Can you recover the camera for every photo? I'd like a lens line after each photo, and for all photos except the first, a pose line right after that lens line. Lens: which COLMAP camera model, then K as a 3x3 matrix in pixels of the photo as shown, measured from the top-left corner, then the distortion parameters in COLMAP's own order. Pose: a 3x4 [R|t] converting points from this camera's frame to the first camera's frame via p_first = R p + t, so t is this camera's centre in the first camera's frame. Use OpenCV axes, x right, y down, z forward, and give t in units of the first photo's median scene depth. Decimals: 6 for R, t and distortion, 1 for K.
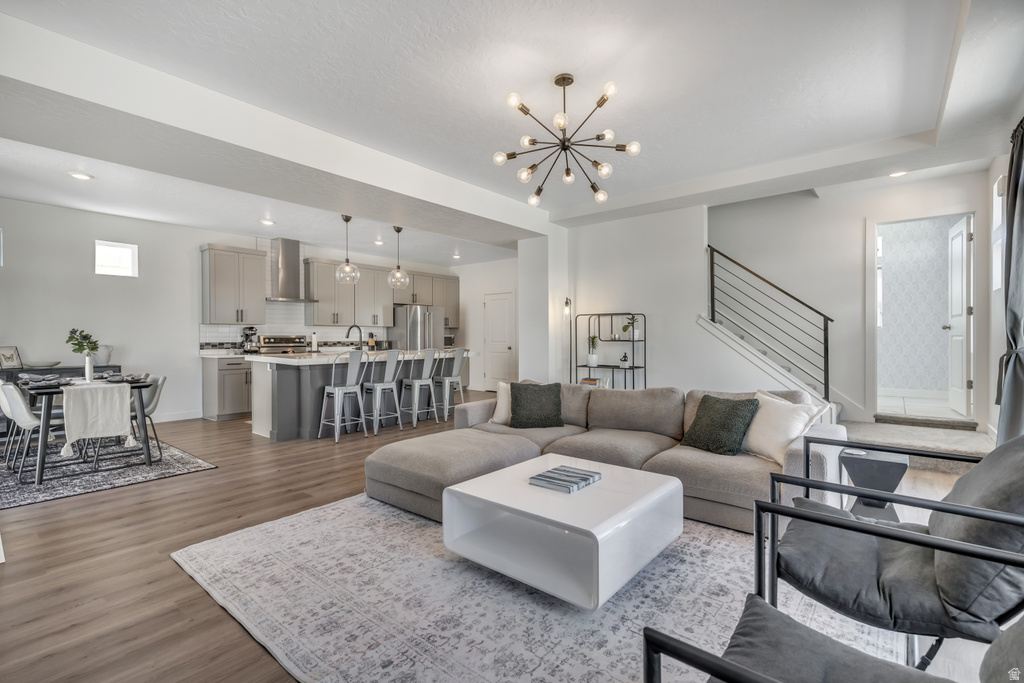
lens RADIAL K [[463.6, 0, 513.8], [0, 463.6, 340.1], [0, 0, 1]] dist [0.000222, 0.000167]
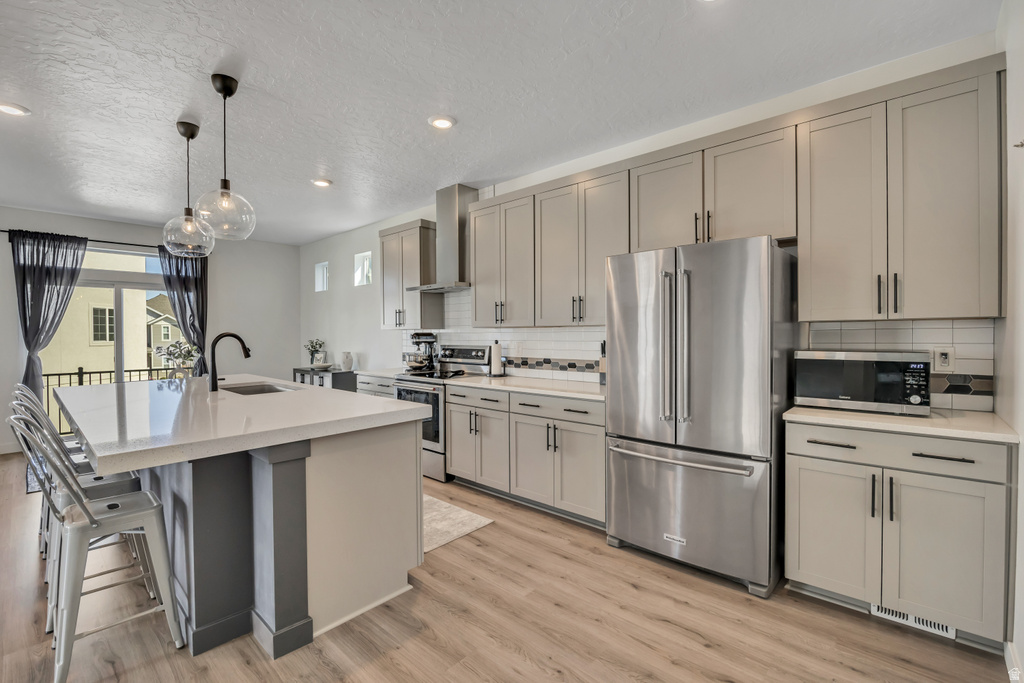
lens RADIAL K [[453.3, 0, 512.0], [0, 453.3, 341.5], [0, 0, 1]] dist [-0.013746, 0.000114]
pose [[-0.055100, 0.021538, -0.998249, 0.113196], [-0.001115, 0.999765, 0.021632, -0.029804], [0.998480, 0.002305, -0.055063, 1.169263]]
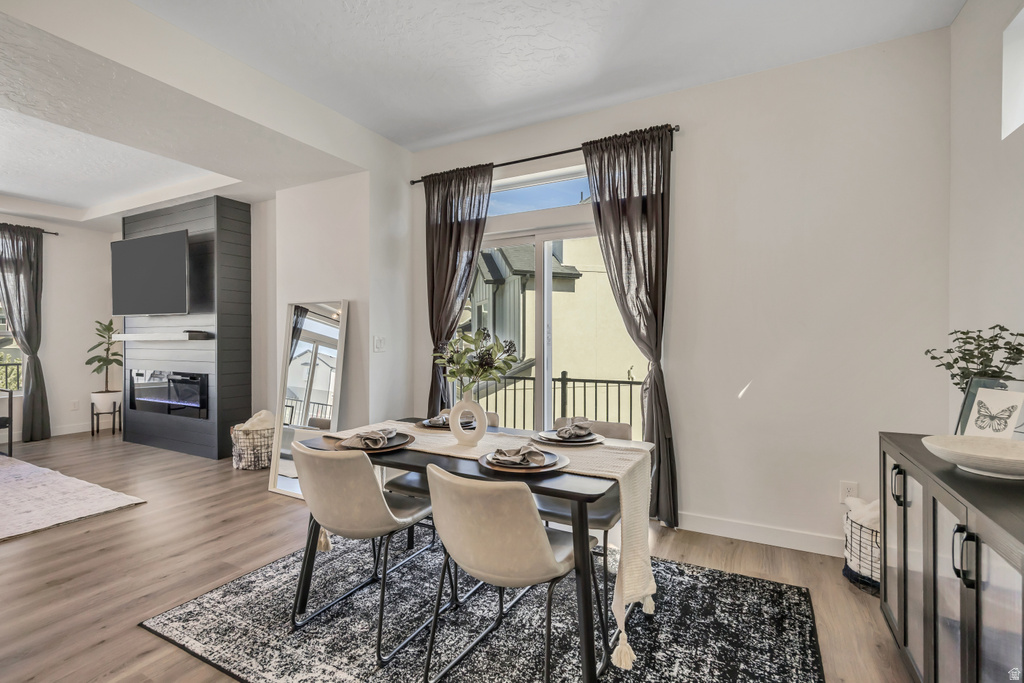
lens RADIAL K [[457.9, 0, 512.0], [0, 457.9, 341.5], [0, 0, 1]] dist [0.017262, -0.000009]
pose [[-0.979526, 0.002847, -0.201298, -0.533576], [0.000603, 0.999937, 0.011210, -0.008313], [0.201317, 0.010859, -0.979466, 0.885141]]
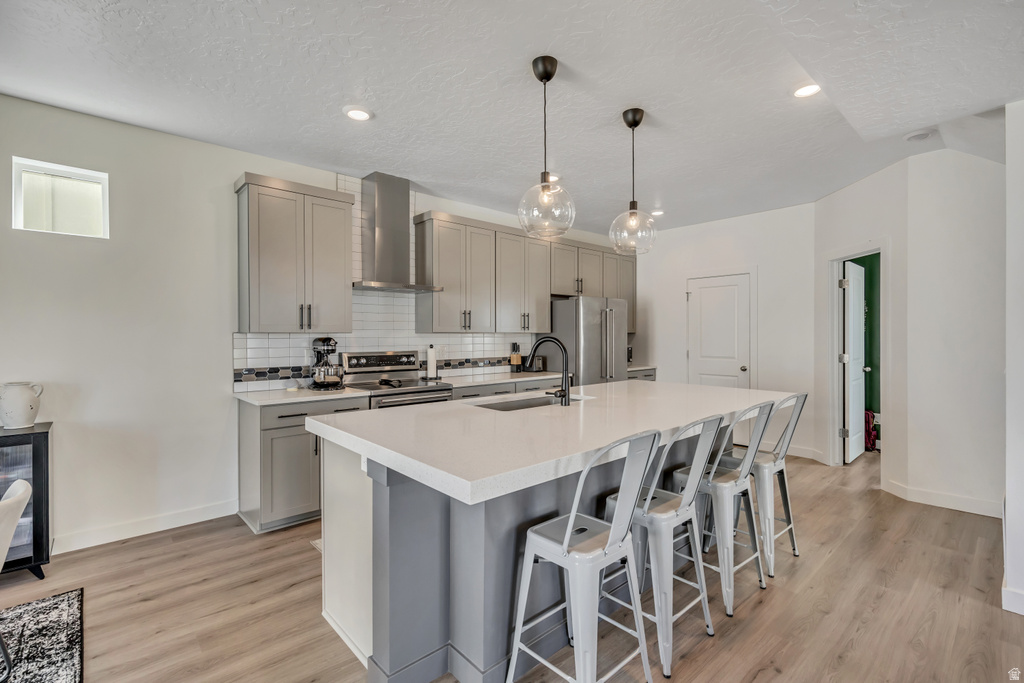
lens RADIAL K [[463.6, 0, 513.8], [0, 463.6, 340.1], [0, 0, 1]] dist [0.000222, 0.000167]
pose [[0.988885, 0.001241, -0.148674, -0.273456], [-0.000886, 0.999997, 0.002452, -0.026762], [0.148677, -0.002293, 0.988883, 0.502709]]
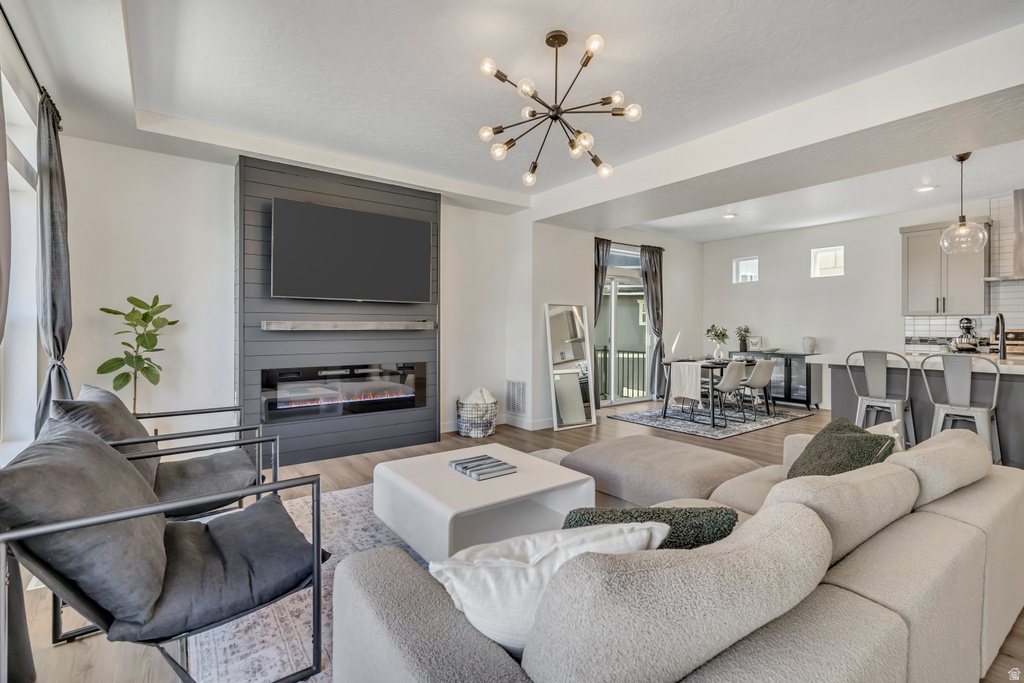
lens RADIAL K [[467.0, 0, 512.2], [0, 467.0, 328.7], [0, 0, 1]] dist [0.001659, 0.000072]
pose [[-0.247258, 0.003825, -0.968942, 0.384448], [-0.007885, 0.999951, 0.005959, -0.009142], [0.968918, 0.009113, -0.247216, 0.449727]]
